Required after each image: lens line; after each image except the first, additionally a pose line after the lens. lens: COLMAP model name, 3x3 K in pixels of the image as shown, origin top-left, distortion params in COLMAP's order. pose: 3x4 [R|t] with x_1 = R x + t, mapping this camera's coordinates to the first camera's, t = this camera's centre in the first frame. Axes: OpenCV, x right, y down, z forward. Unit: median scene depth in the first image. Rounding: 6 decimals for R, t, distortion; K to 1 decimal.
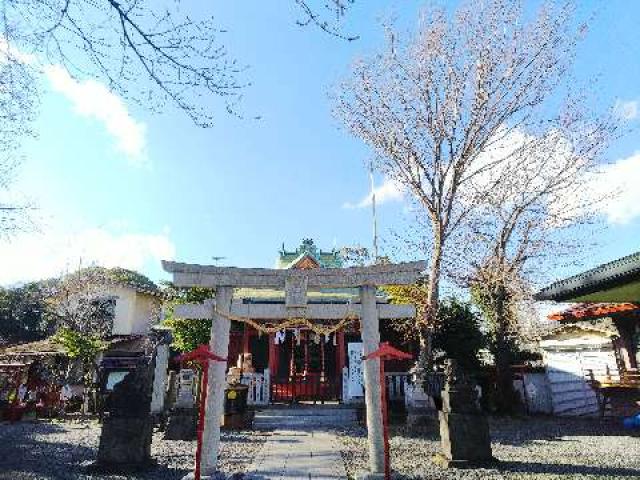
lens RADIAL K [[397.8, 0, 320.0], [0, 397.8, 240.0], [0, 0, 1]] dist [-0.004116, -0.000662]
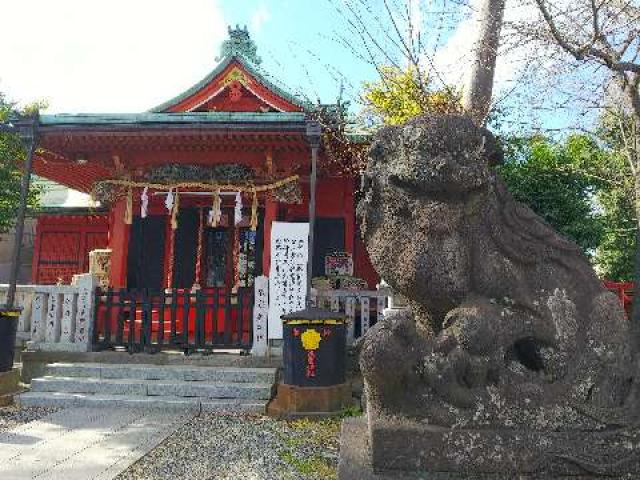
lens RADIAL K [[507.9, 0, 307.1], [0, 507.9, 240.2], [0, 0, 1]] dist [0.001649, 0.006744]
pose [[0.993106, 0.011052, -0.116700, 0.174160], [0.014313, 0.976663, 0.214302, 0.161011], [0.116345, -0.214494, 0.969771, 0.468297]]
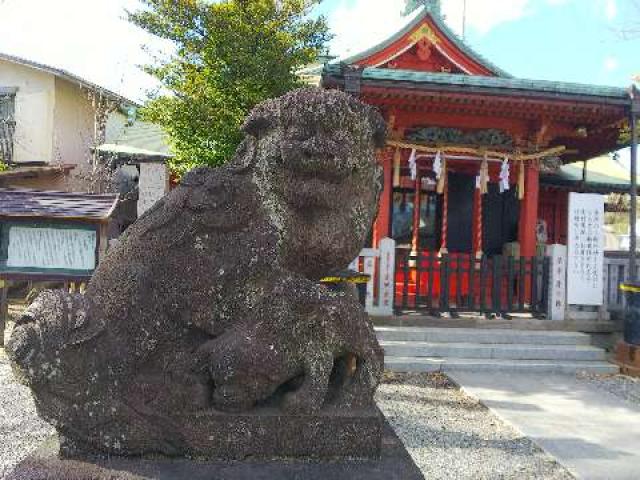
lens RADIAL K [[507.9, 0, 307.1], [0, 507.9, 240.2], [0, 0, 1]] dist [0.001649, 0.006744]
pose [[0.996716, 0.045981, 0.066651, -0.256320], [-0.064044, 0.951336, 0.301428, 0.157072], [-0.049548, -0.304707, 0.951157, 0.458179]]
